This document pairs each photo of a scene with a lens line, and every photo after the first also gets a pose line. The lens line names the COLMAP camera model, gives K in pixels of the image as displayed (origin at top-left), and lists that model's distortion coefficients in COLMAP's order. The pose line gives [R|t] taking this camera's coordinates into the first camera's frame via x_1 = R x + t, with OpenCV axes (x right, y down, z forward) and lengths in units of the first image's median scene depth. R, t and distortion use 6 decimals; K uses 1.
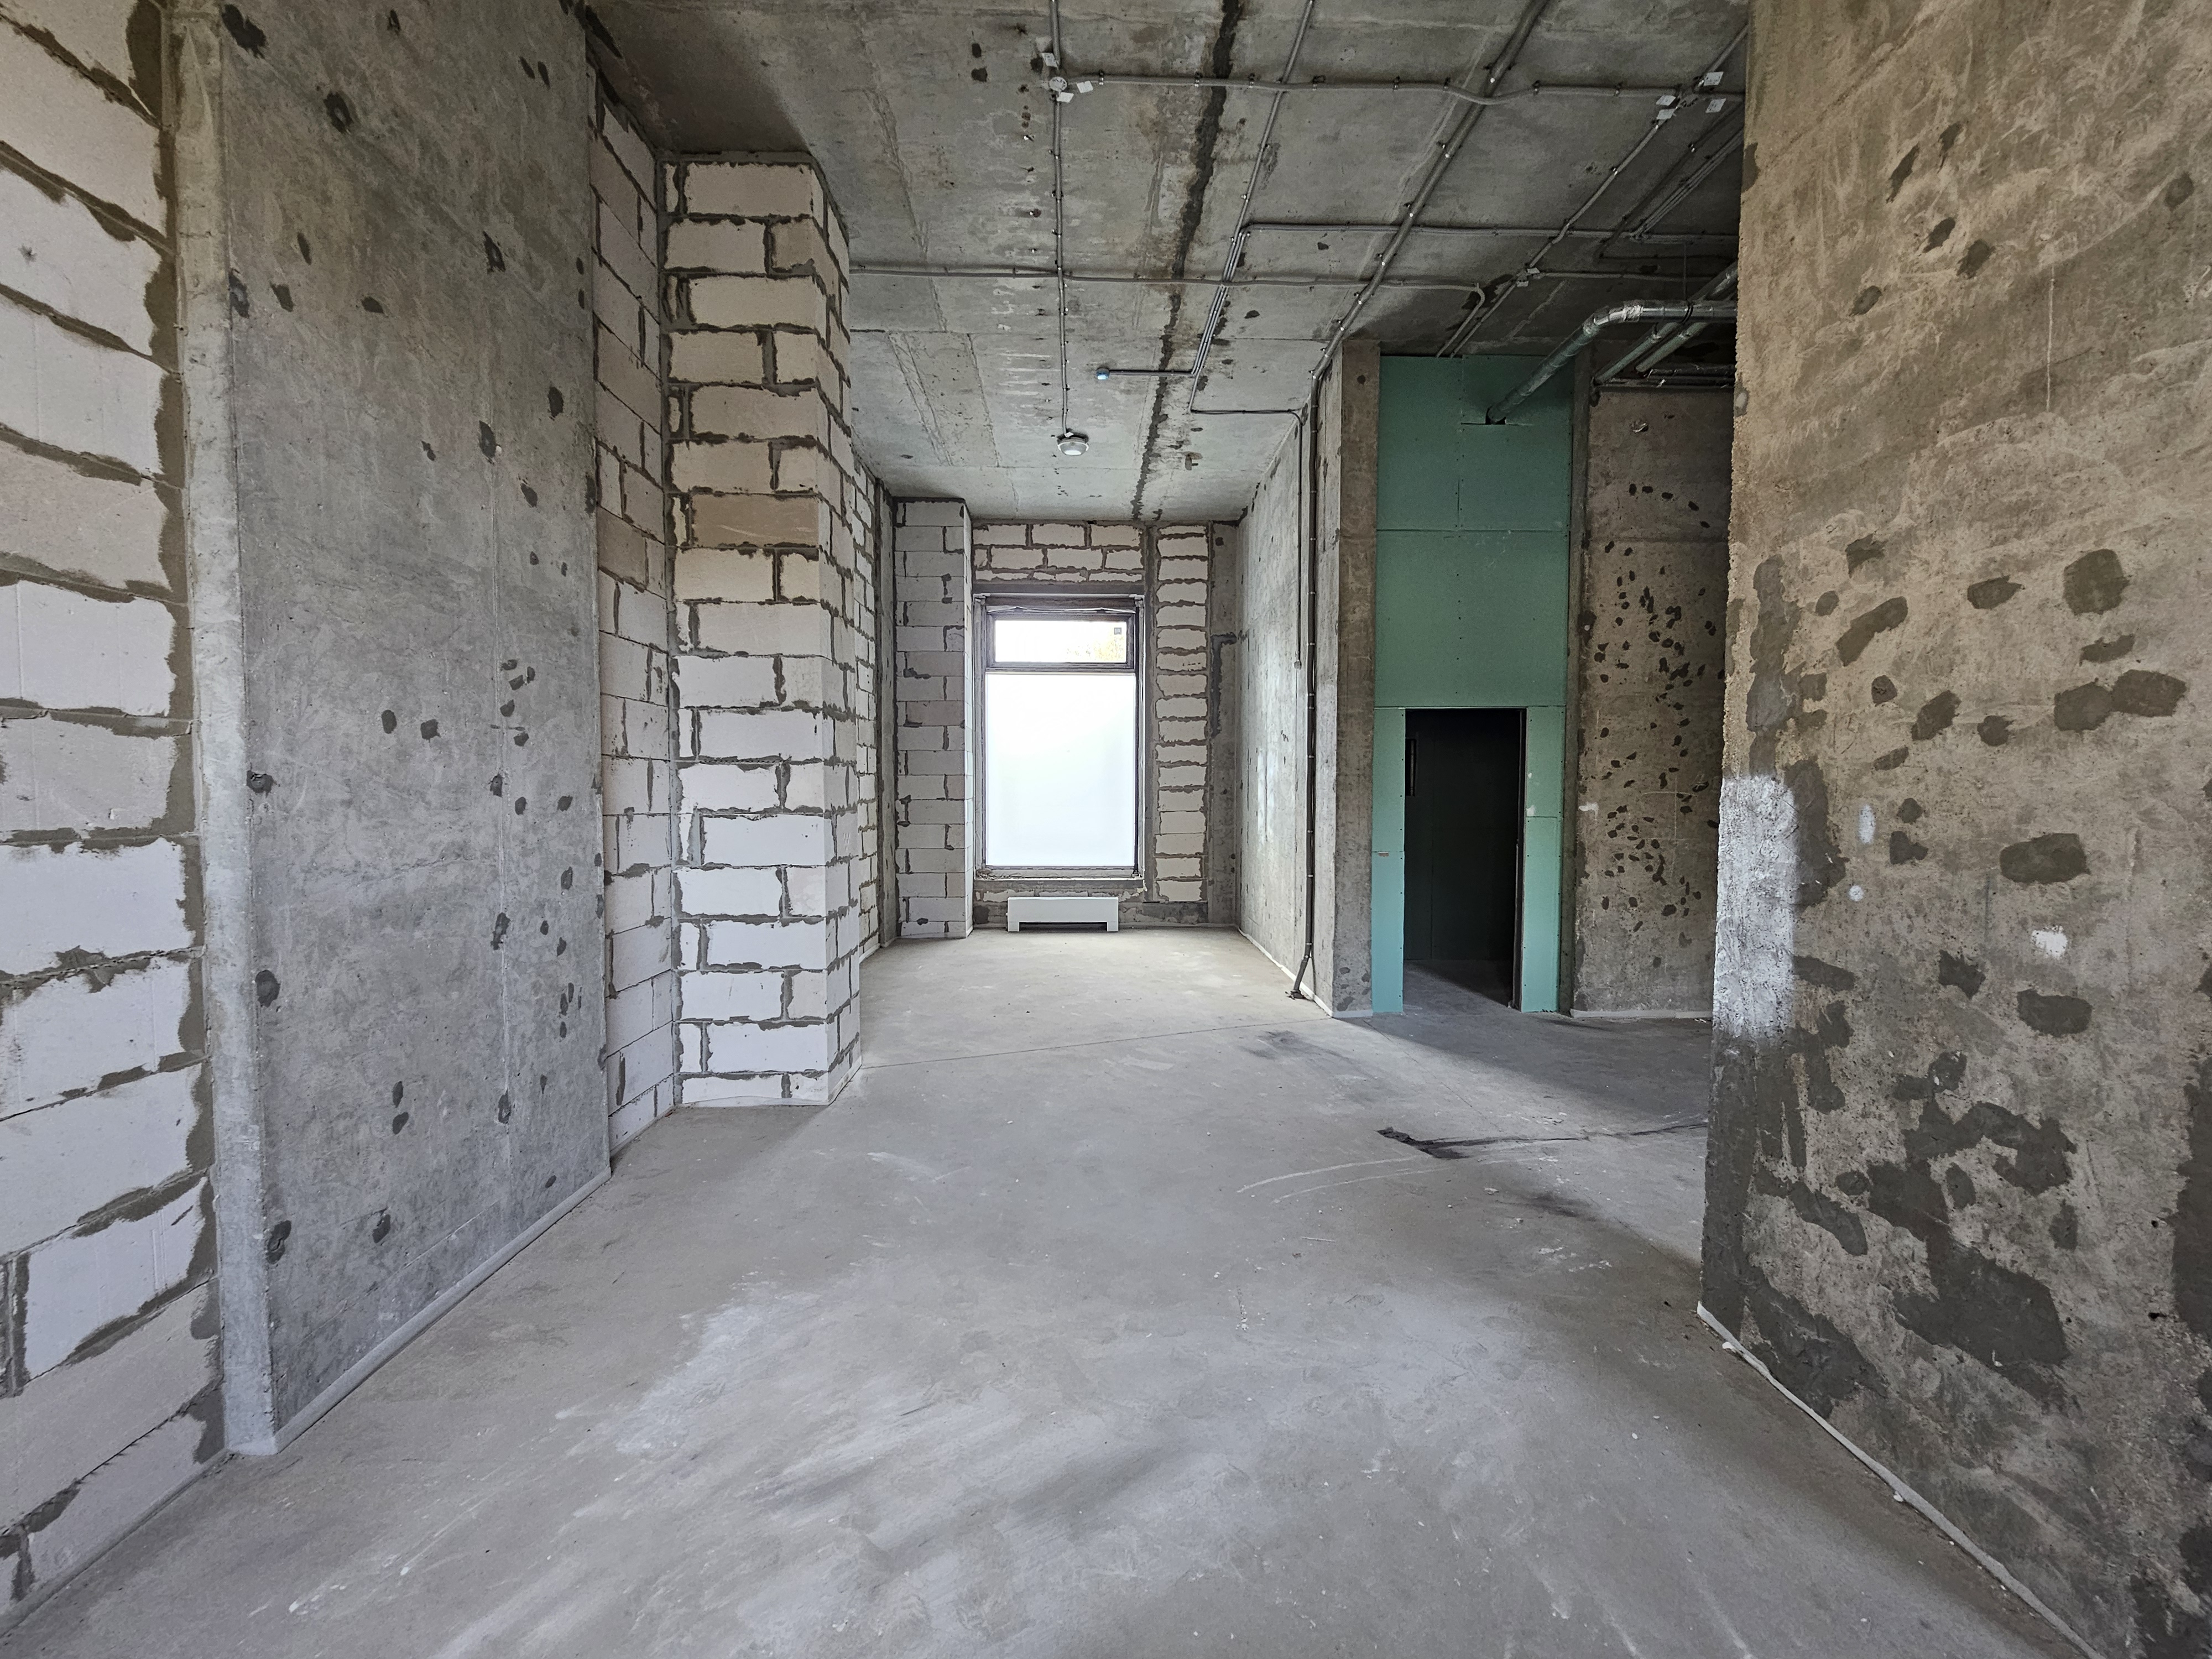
lens RADIAL K [[903.5, 0, 1111.1], [0, 903.5, 829.7], [0, 0, 1]] dist [-0.000100, -0.000514]
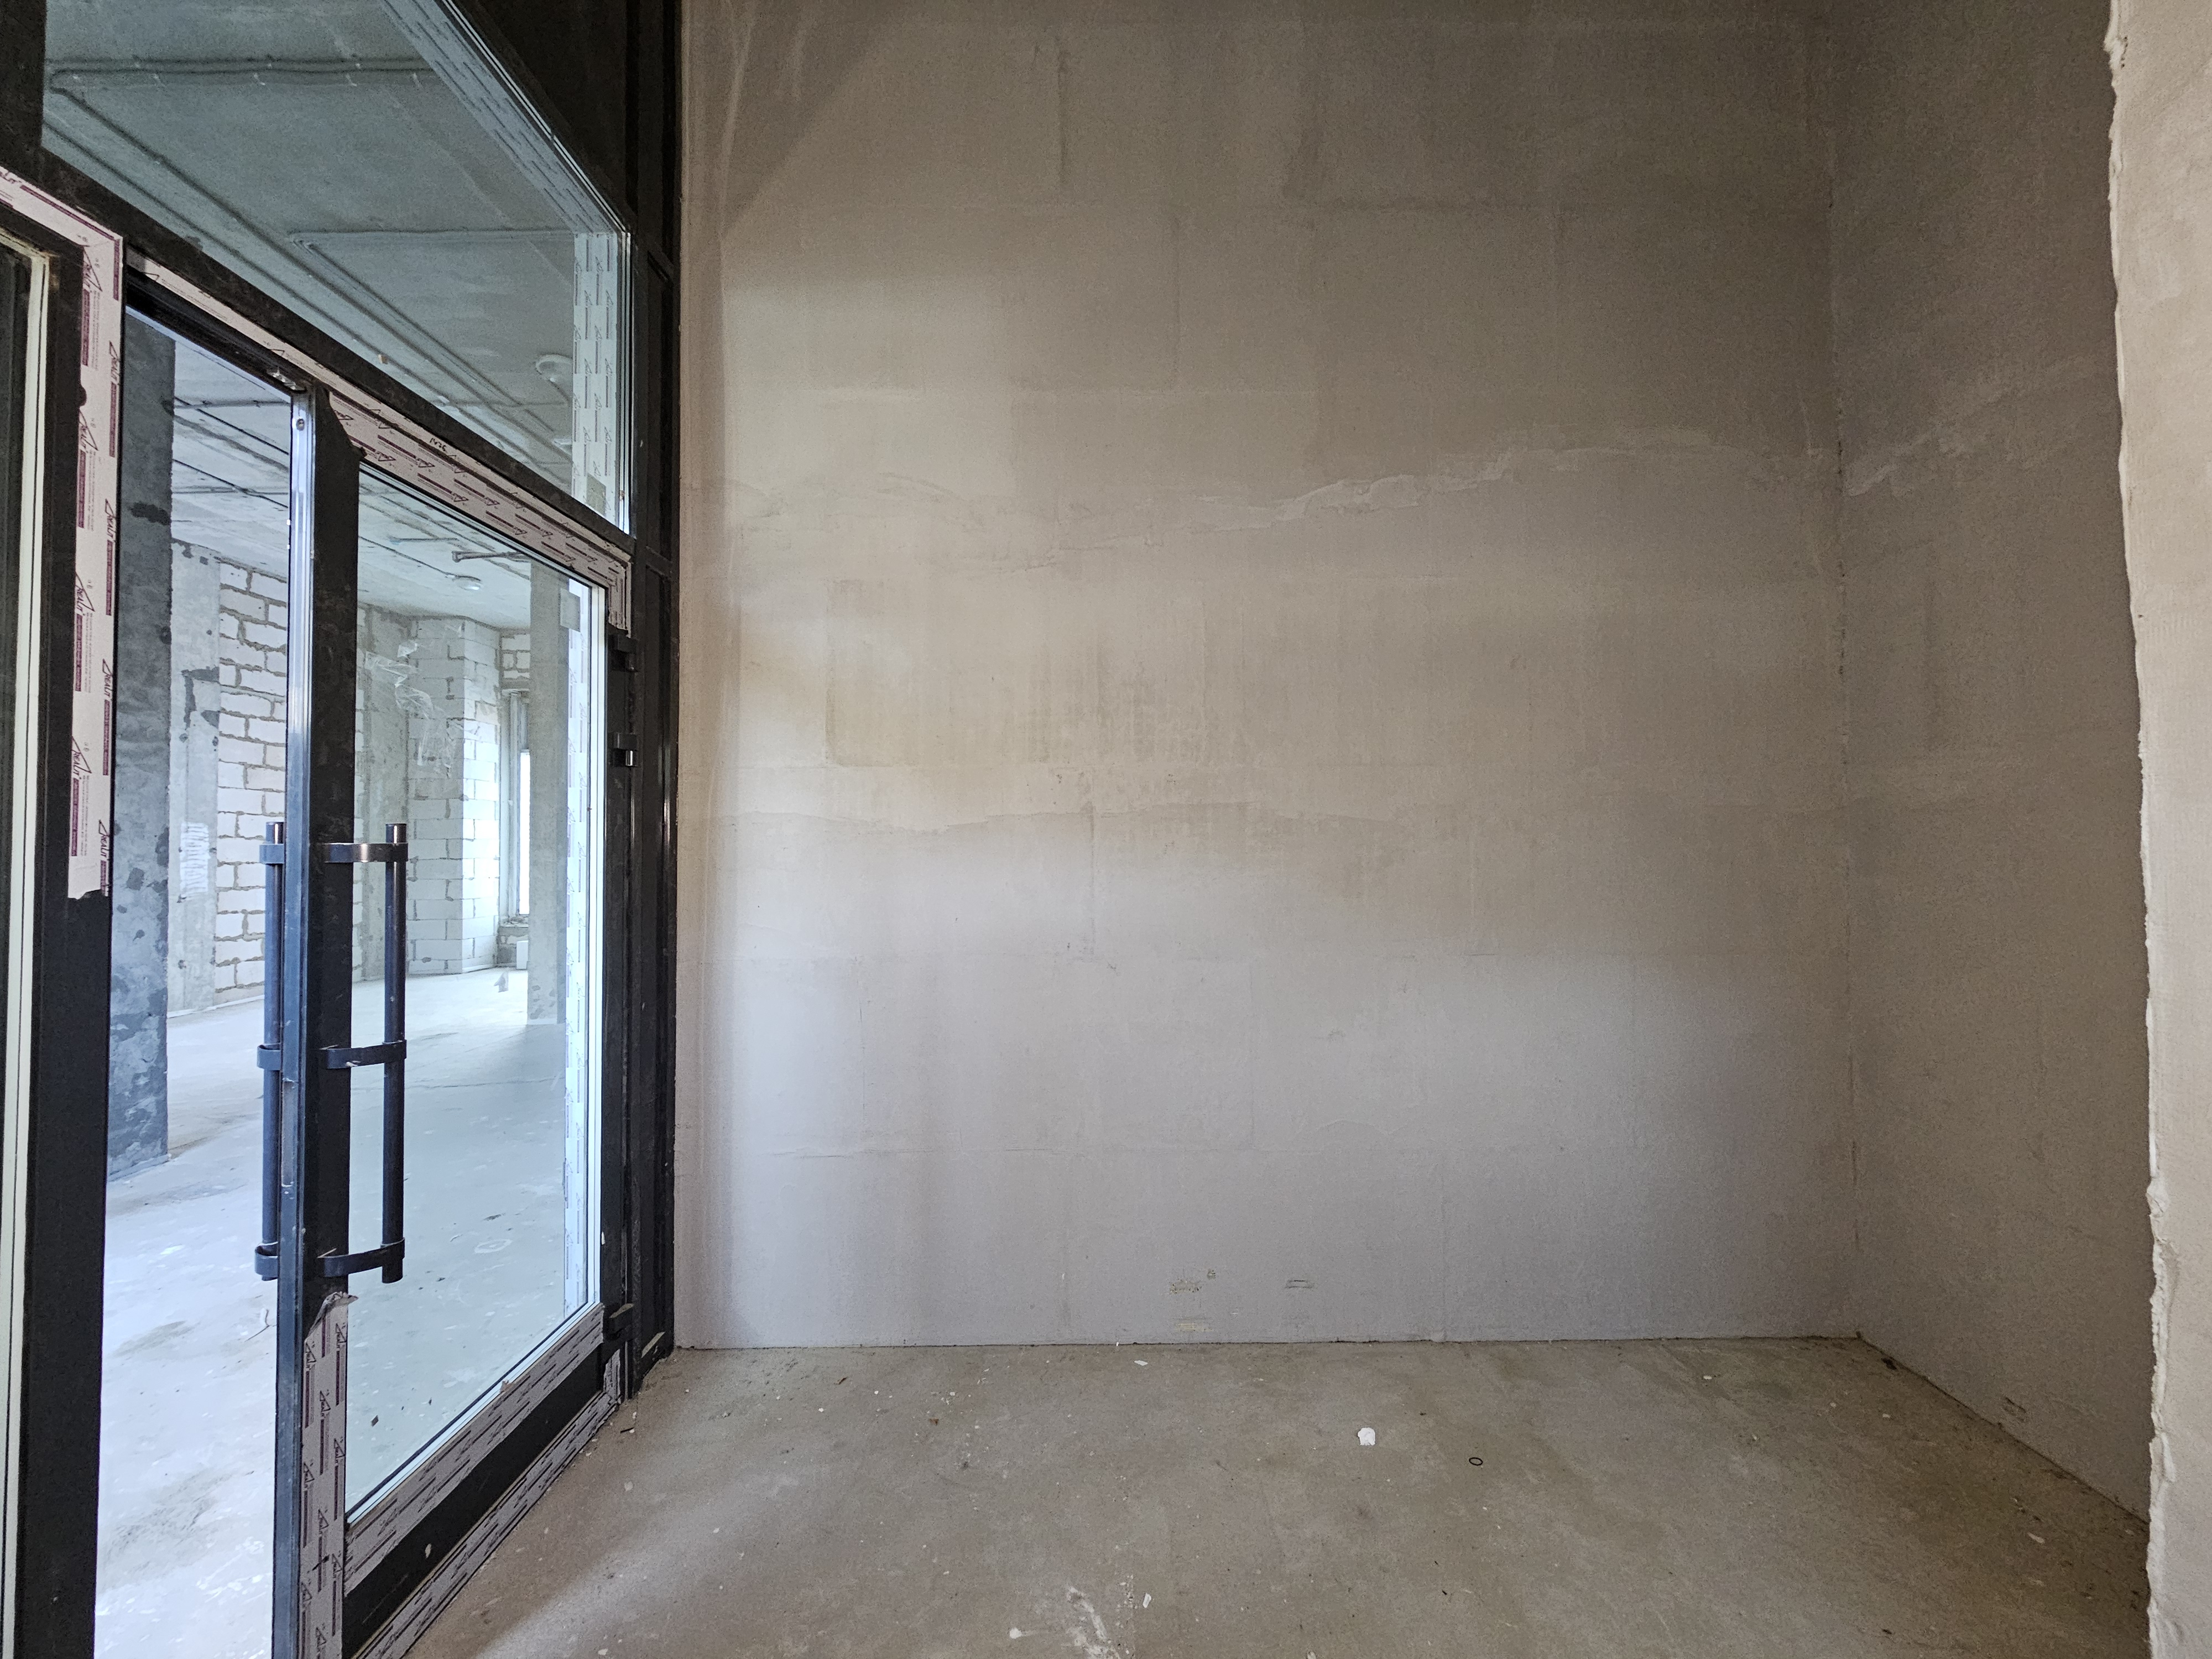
lens RADIAL K [[903.5, 0, 1112.2], [0, 903.5, 827.7], [0, 0, 1]] dist [-0.000100, -0.000514]
pose [[0.999713, -0.009094, -0.022180, 1.146237], [0.007630, 0.997840, -0.065247, 0.016813], [0.022725, 0.065059, 0.997623, -0.305845]]
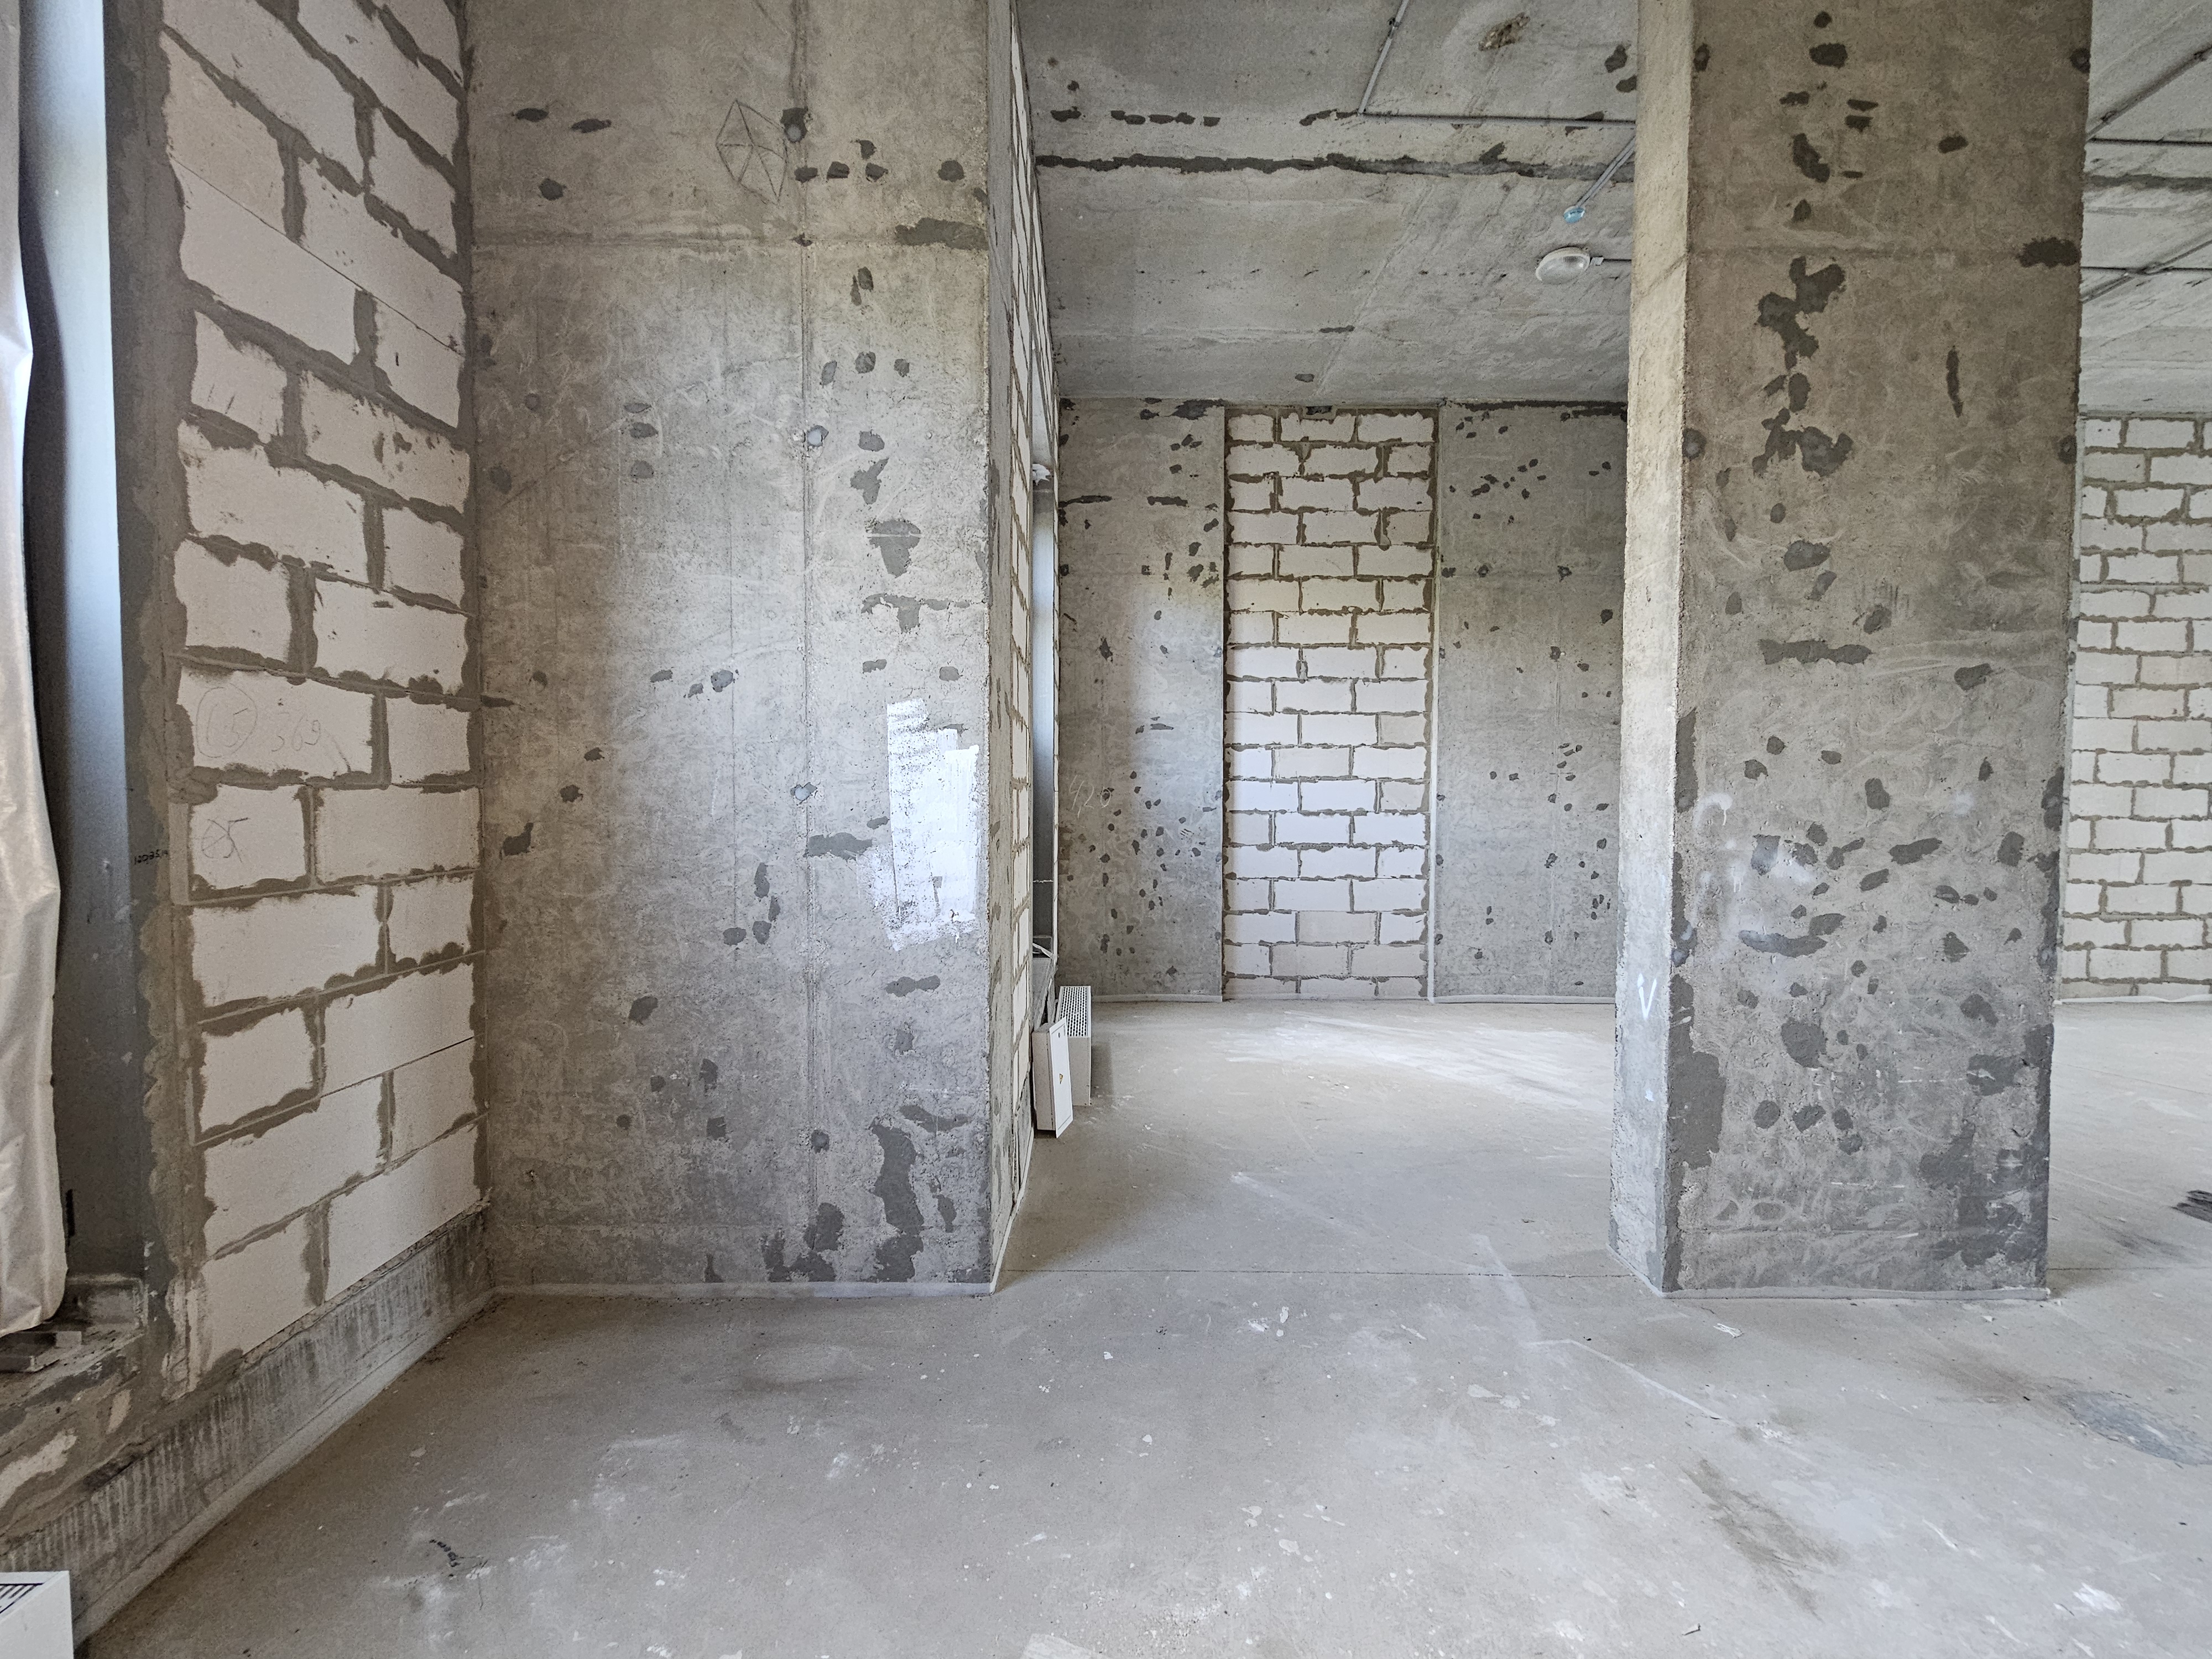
lens RADIAL K [[903.5, 0, 1106.6], [0, 903.5, 827.7], [0, 0, 1]] dist [-0.000100, -0.000514]
pose [[-0.023072, 0.034847, -0.999126, 0.814856], [-0.049760, 0.998114, 0.035961, 0.000154], [0.998495, 0.050546, -0.021294, -0.048444]]
